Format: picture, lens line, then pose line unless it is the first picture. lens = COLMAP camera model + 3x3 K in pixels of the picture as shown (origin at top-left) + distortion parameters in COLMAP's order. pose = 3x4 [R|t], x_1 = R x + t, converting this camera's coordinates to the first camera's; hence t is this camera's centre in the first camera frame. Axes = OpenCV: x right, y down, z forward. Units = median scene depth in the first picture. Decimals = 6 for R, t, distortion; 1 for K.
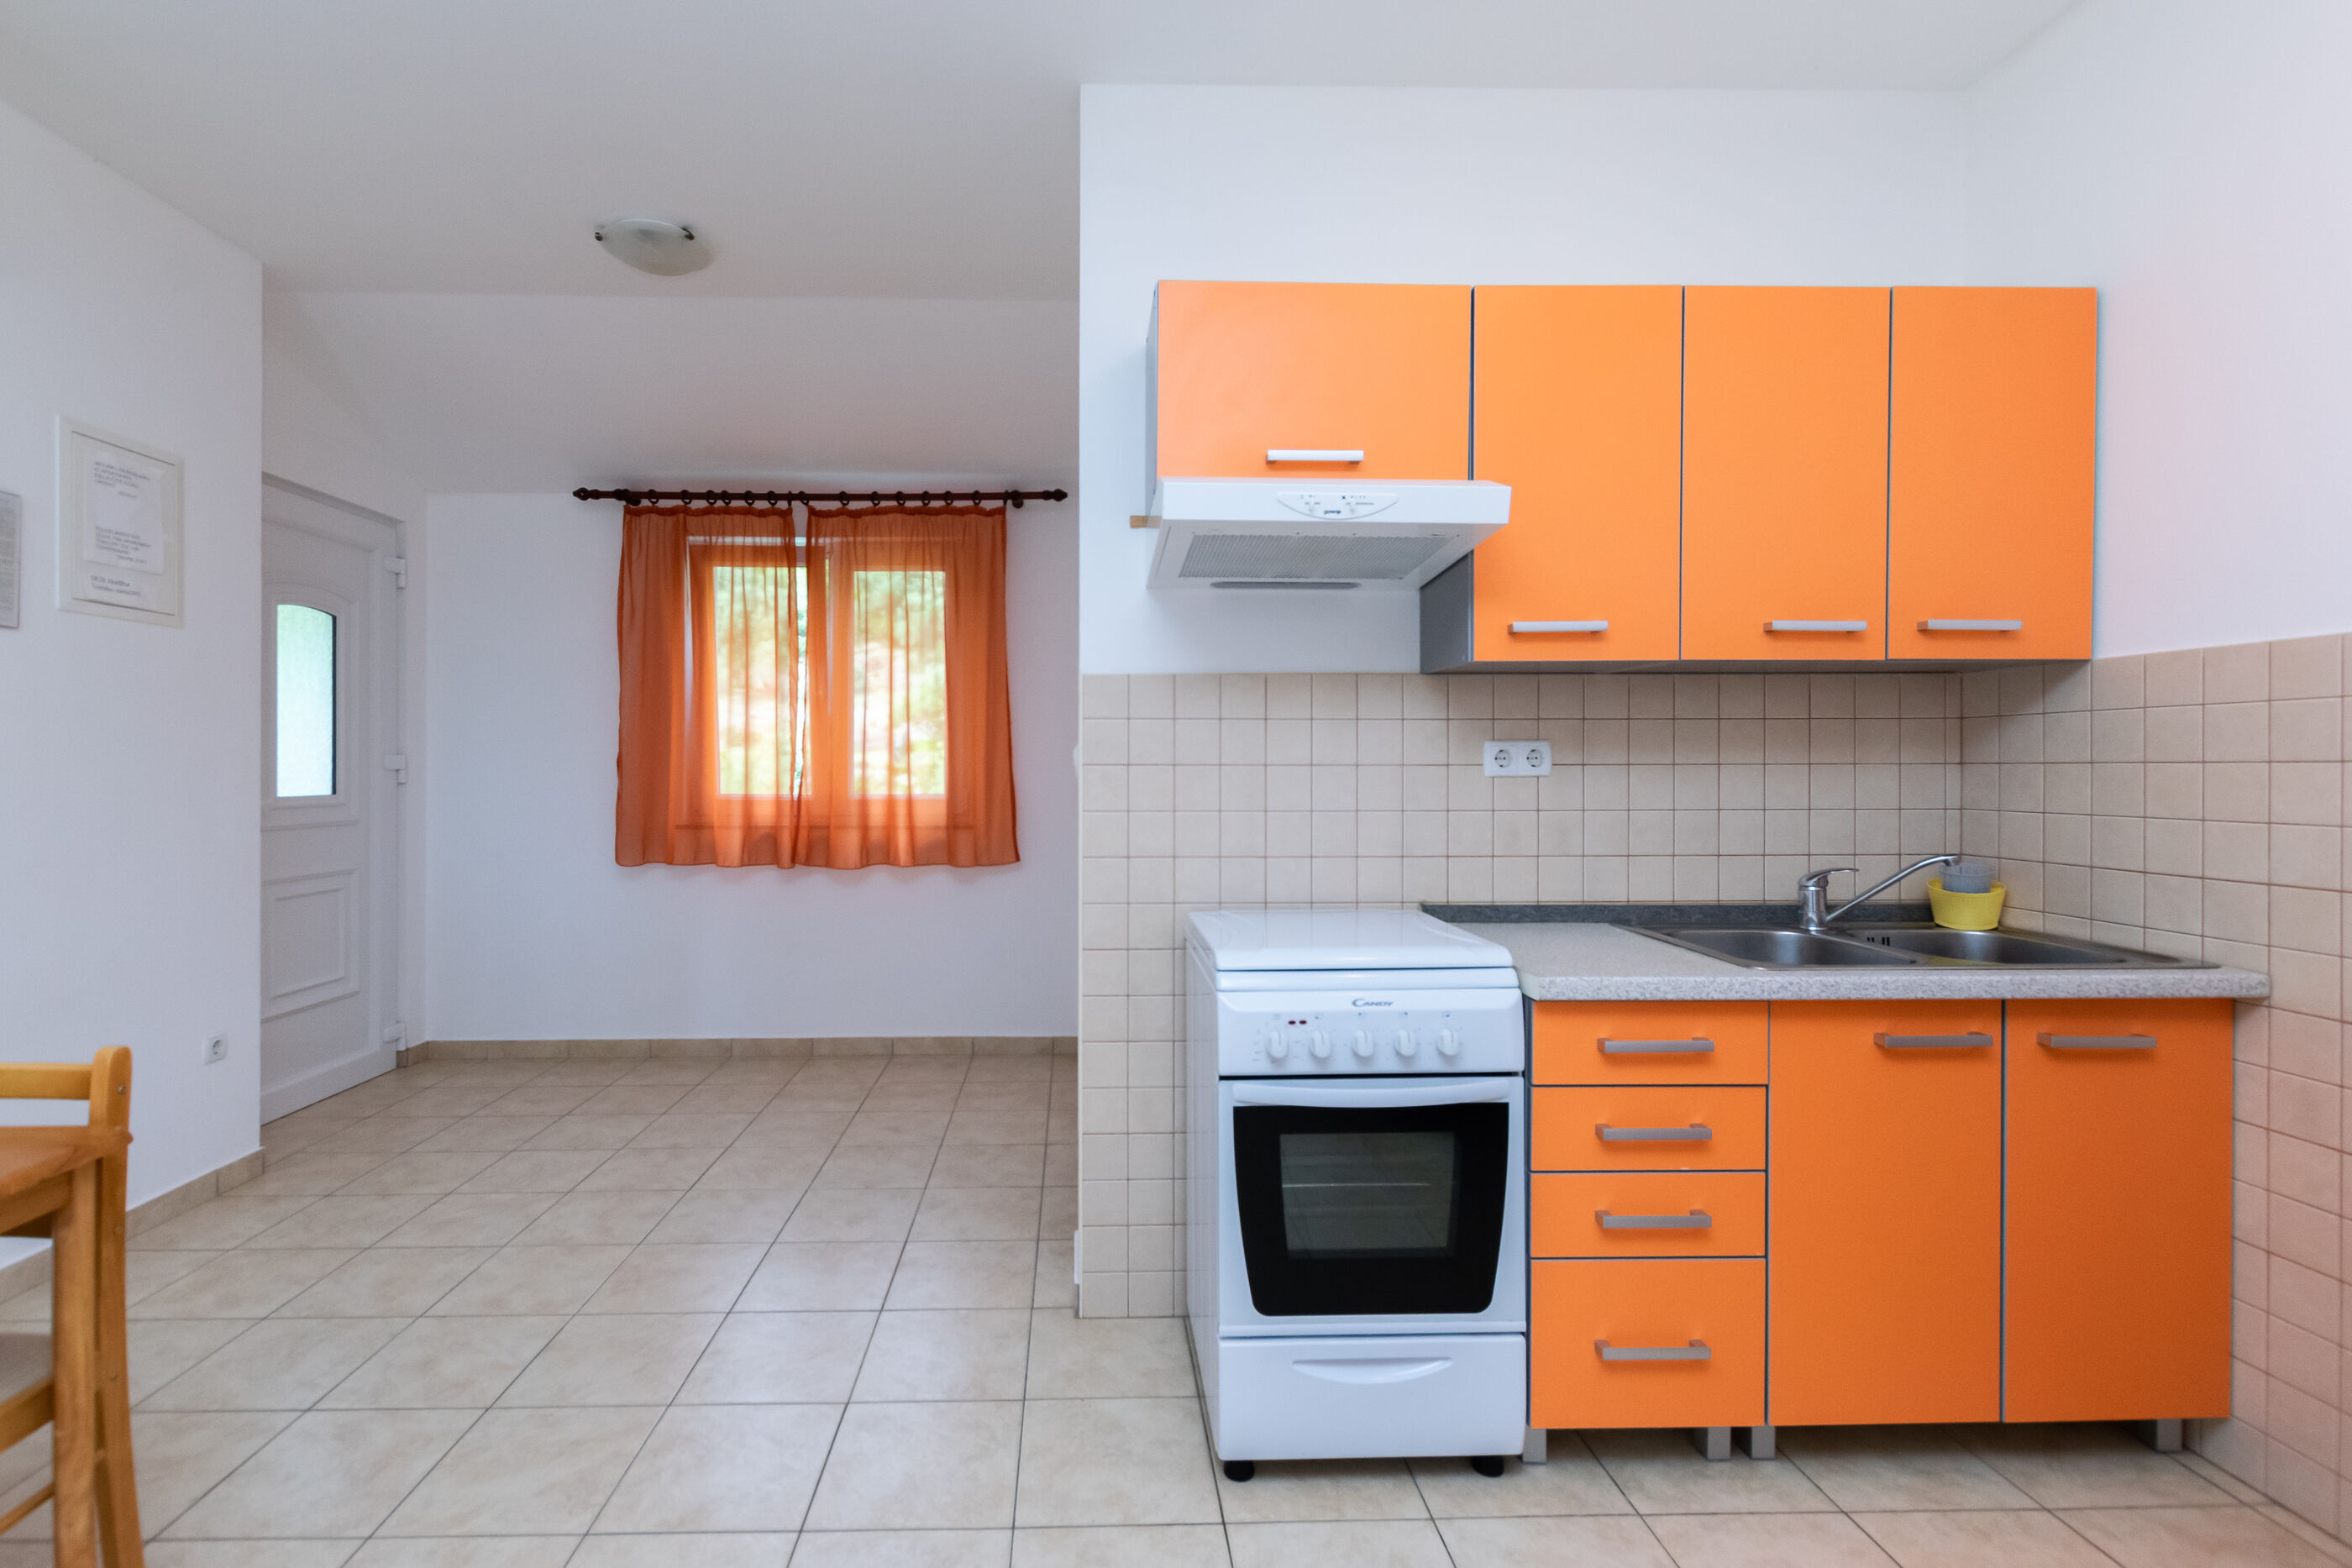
lens RADIAL K [[1113.7, 0, 1072.1], [0, 1113.7, 775.1], [0, 0, 1]] dist [-0.000172, -0.000793]
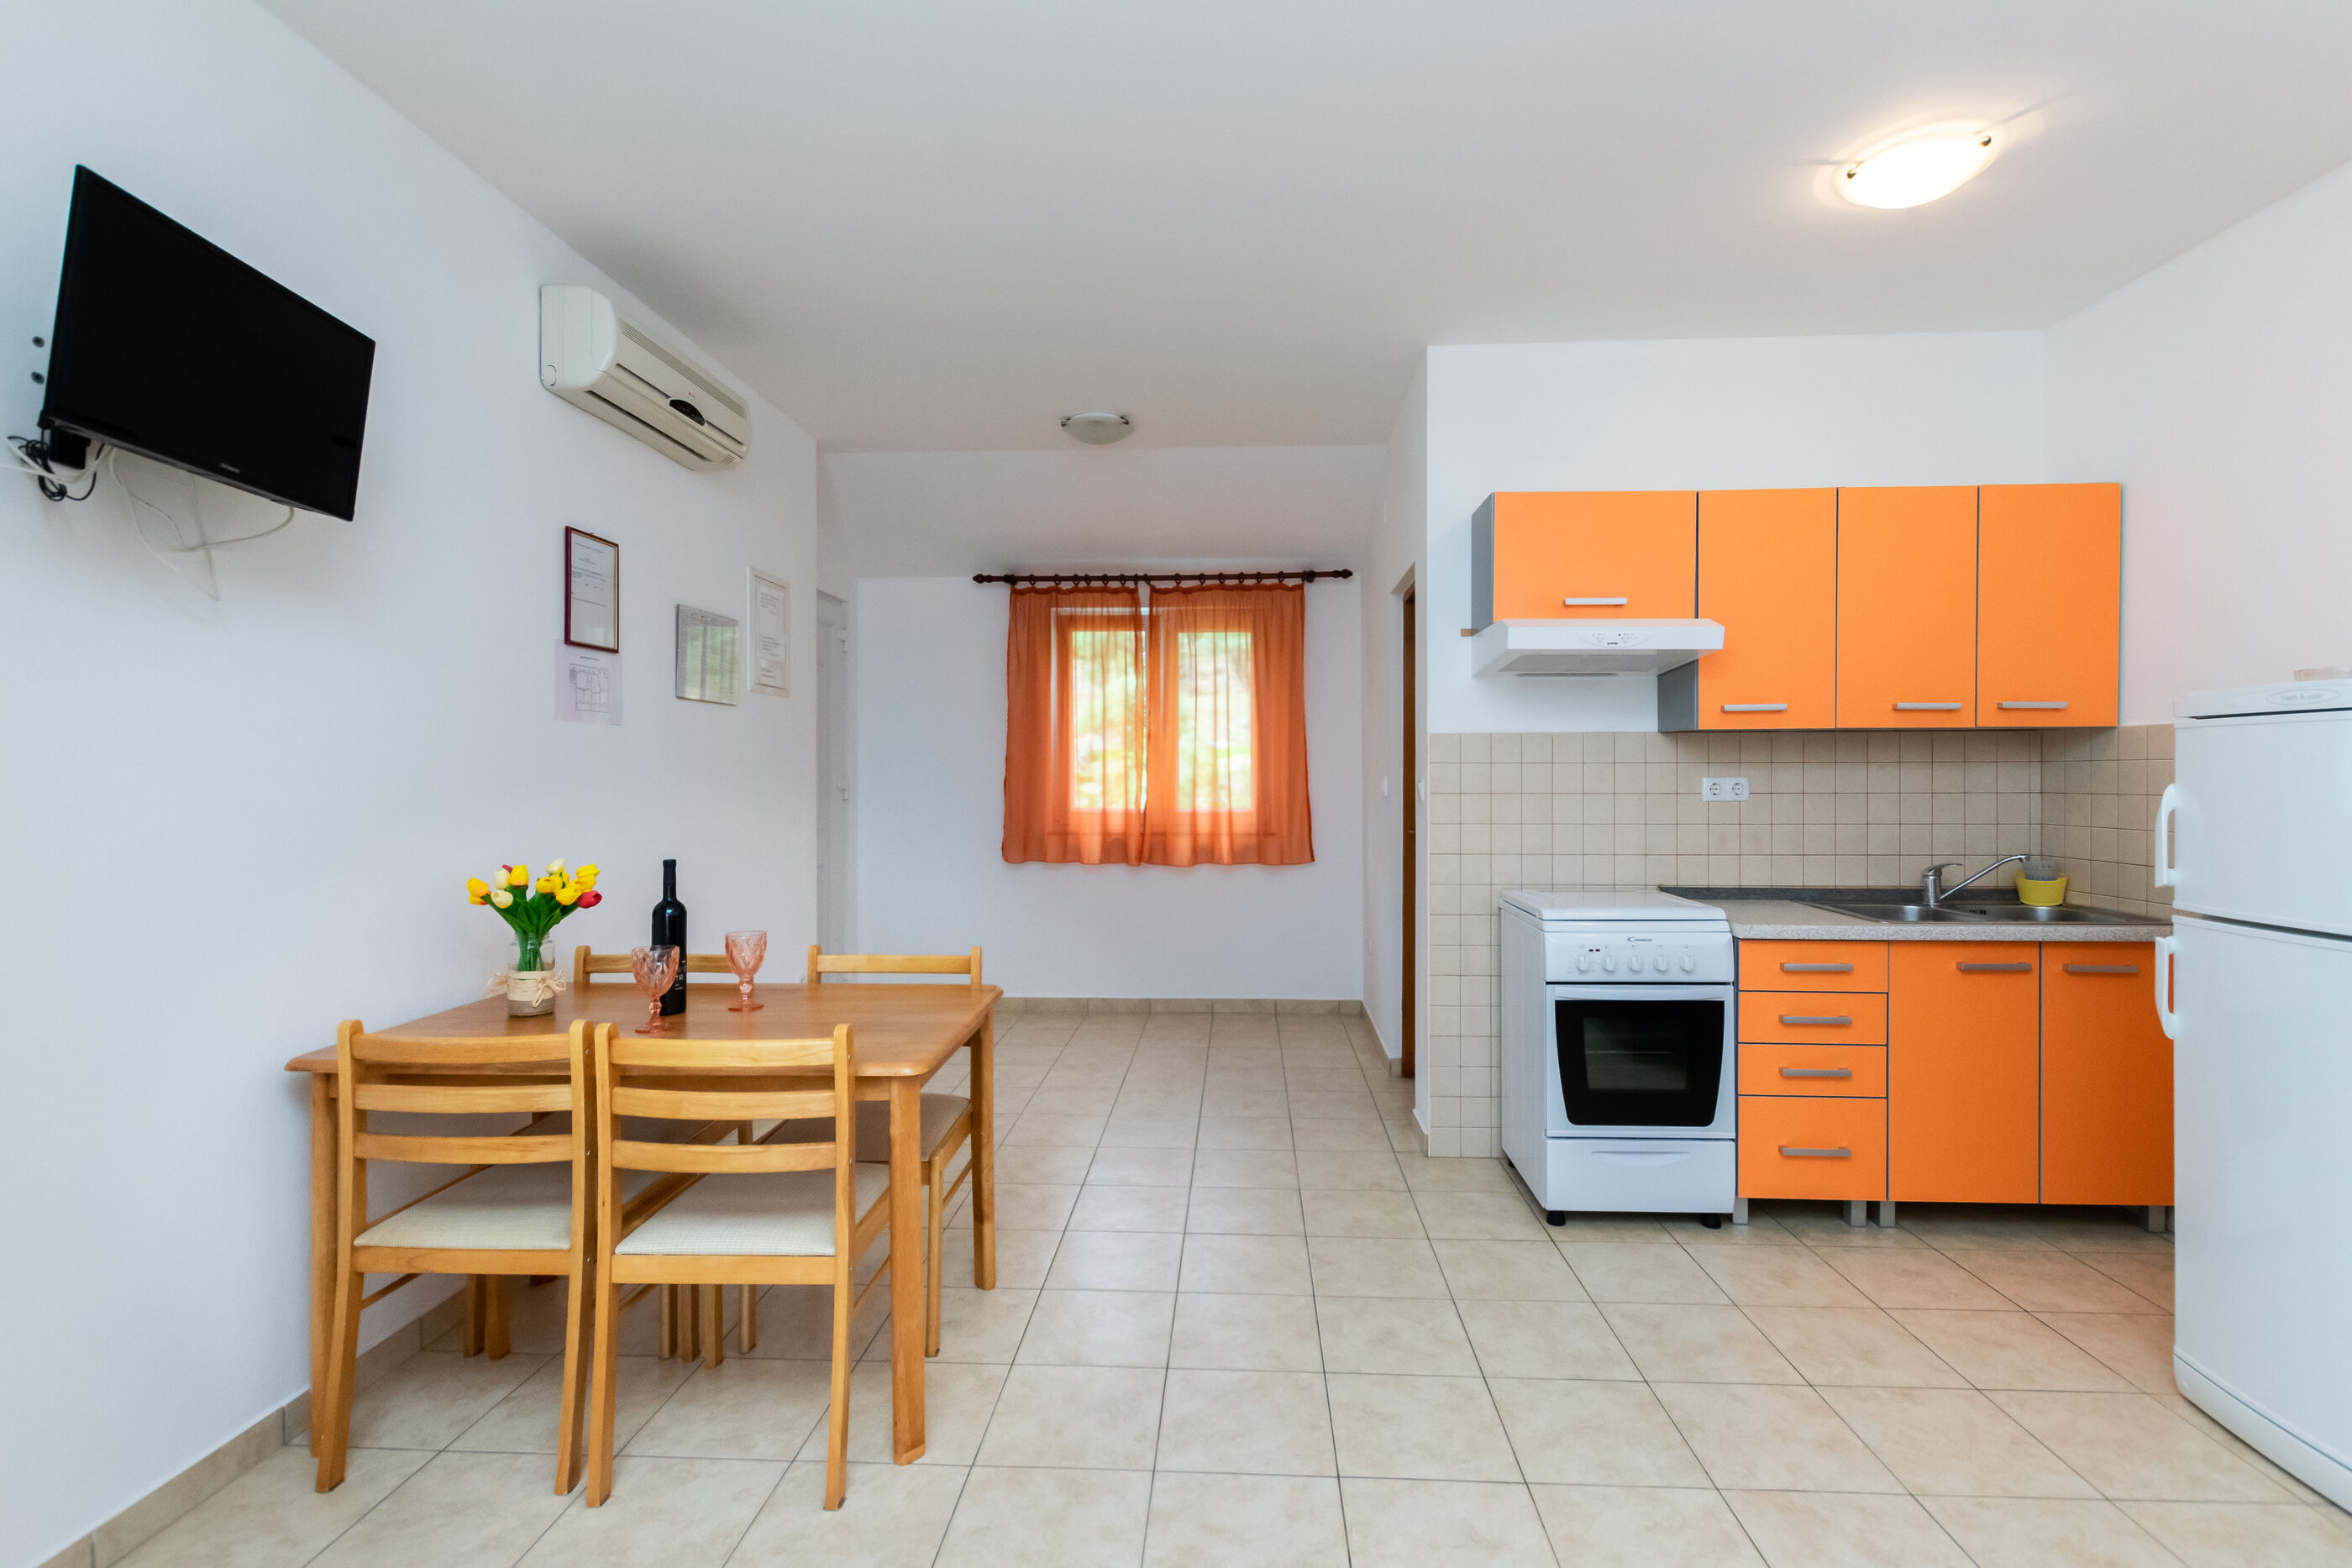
lens RADIAL K [[1004.3, 0, 1222.6], [0, 1004.3, 784.7], [0, 0, 1]] dist [0.005471, -0.001115]
pose [[0.997374, -0.000647, -0.072425, -0.149868], [0.000440, 0.999996, -0.002873, -0.014970], [0.072427, 0.002834, 0.997370, -0.336798]]
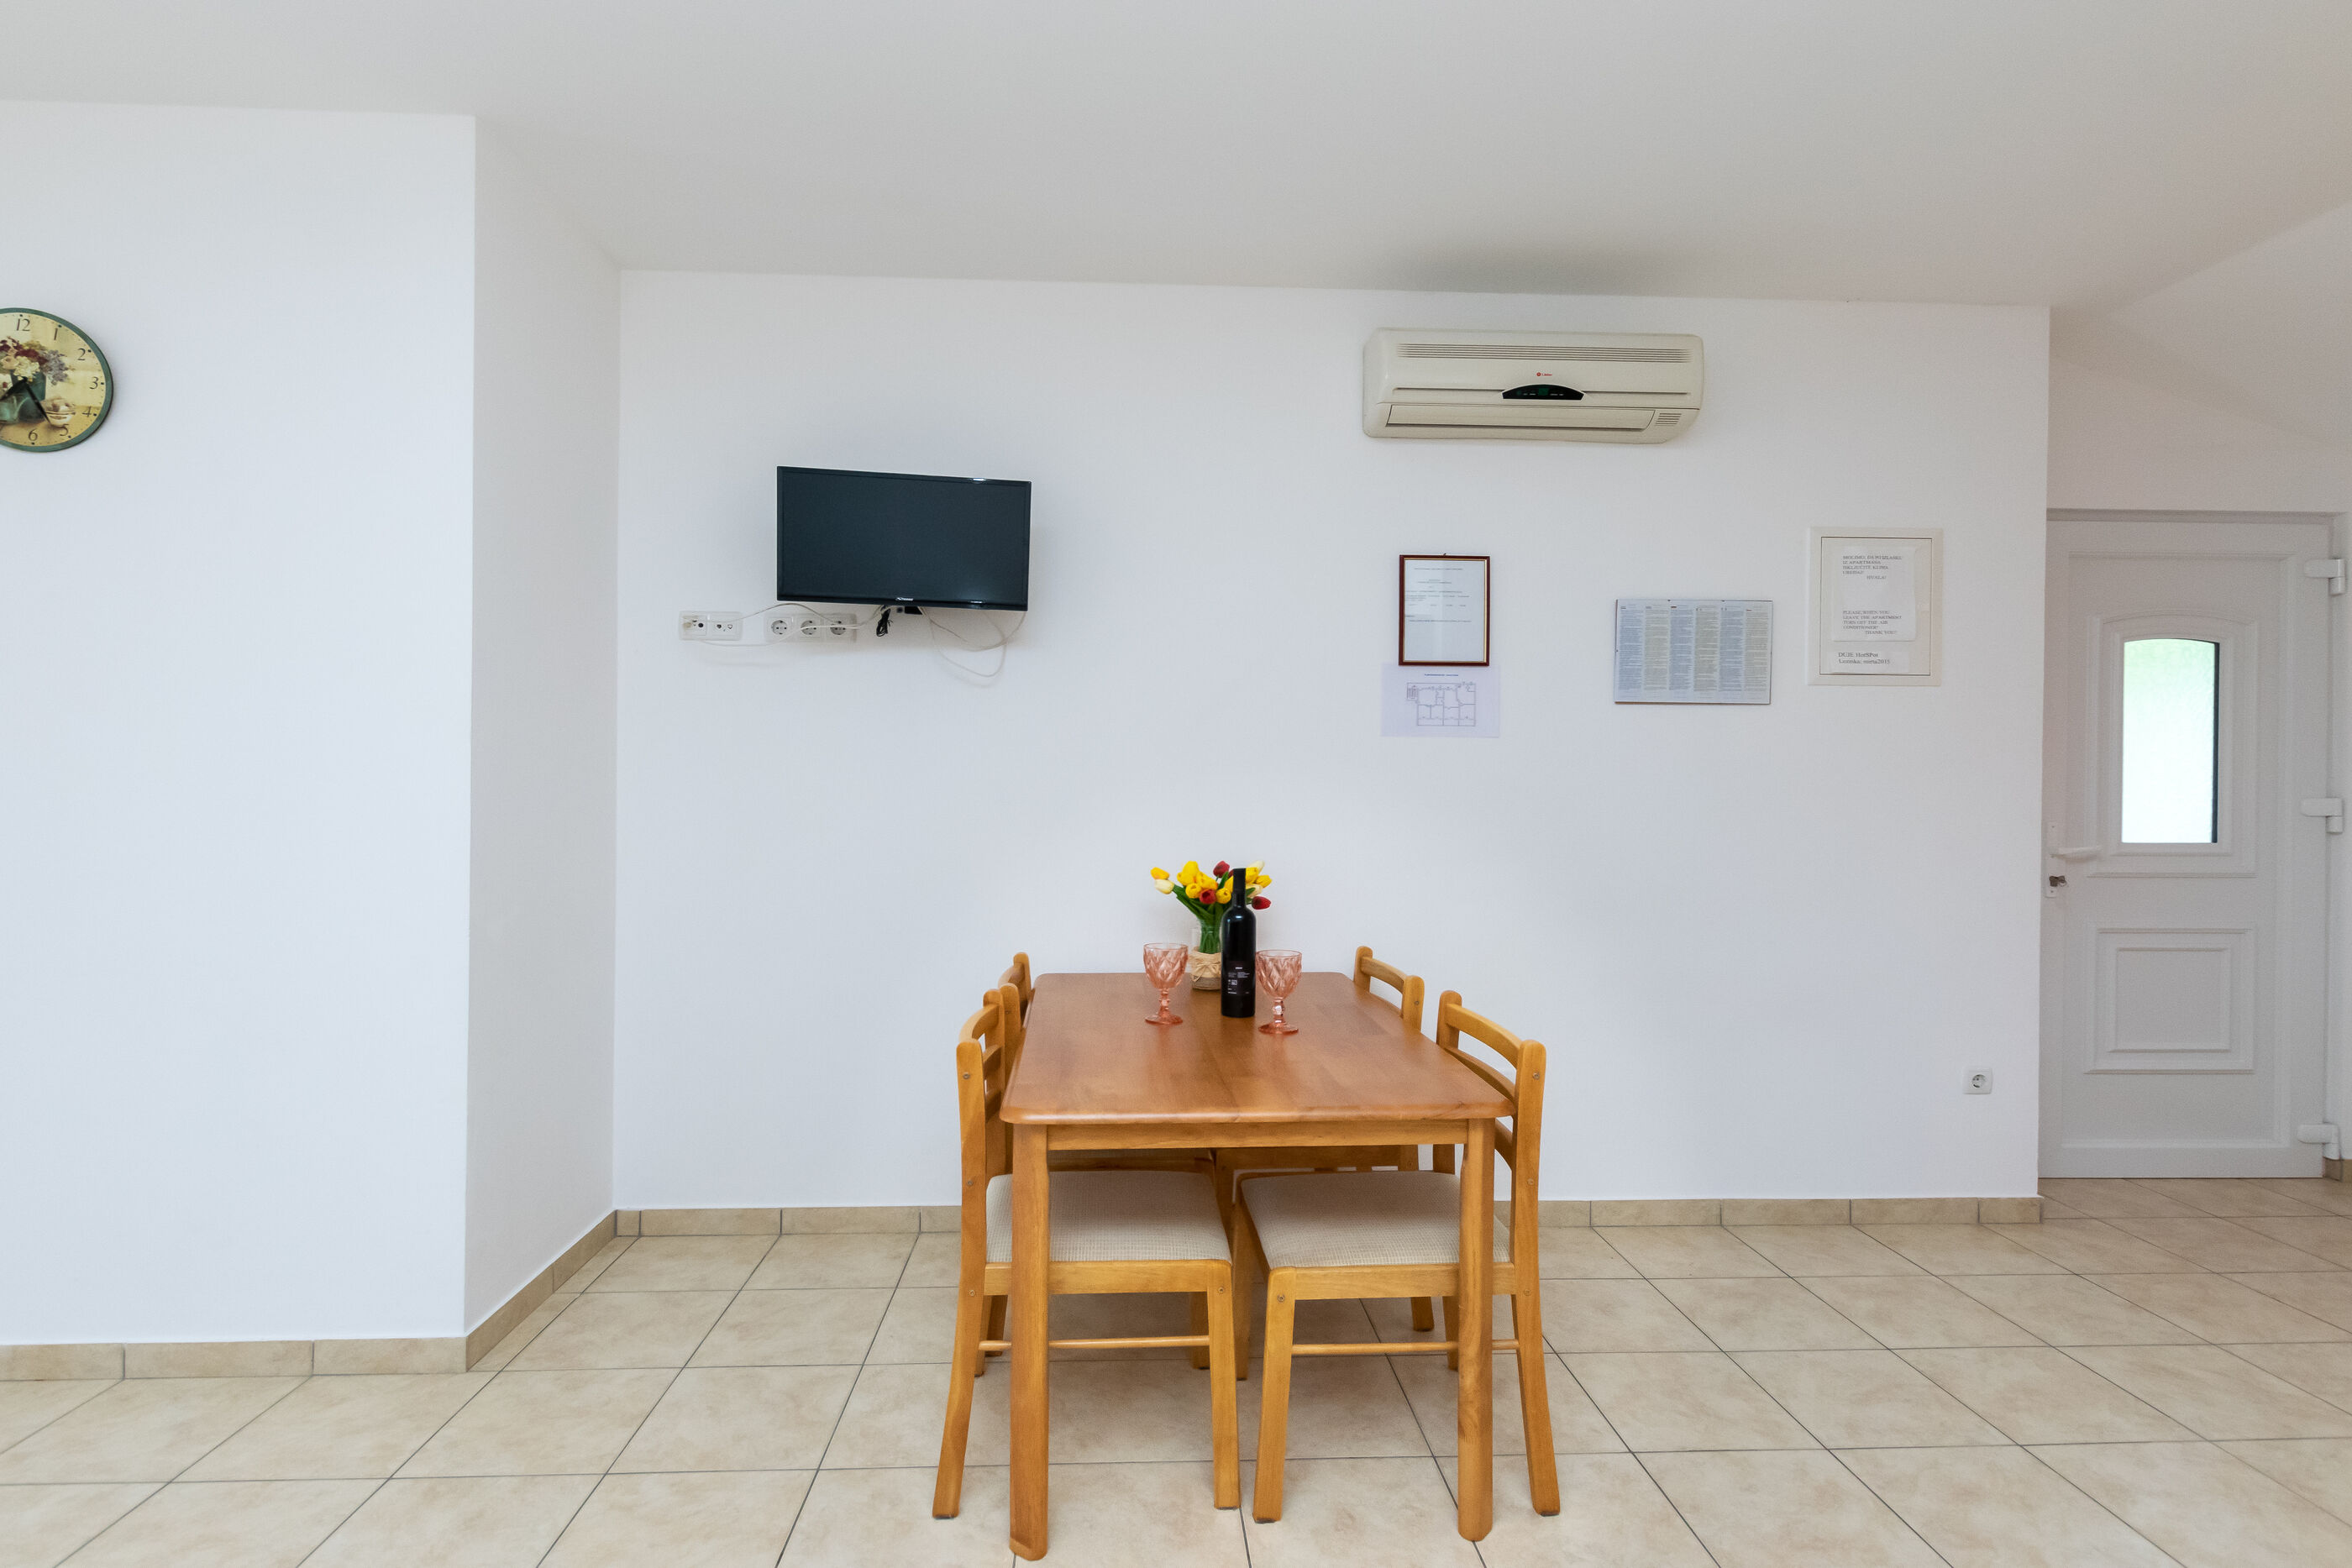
lens RADIAL K [[1004.3, 0, 1222.6], [0, 1004.3, 784.7], [0, 0, 1]] dist [0.005471, -0.001115]
pose [[0.090142, -0.000555, -0.995929, 0.139656], [-0.019051, 0.999816, -0.002282, -0.022965], [0.995747, 0.019180, 0.090115, 0.252038]]
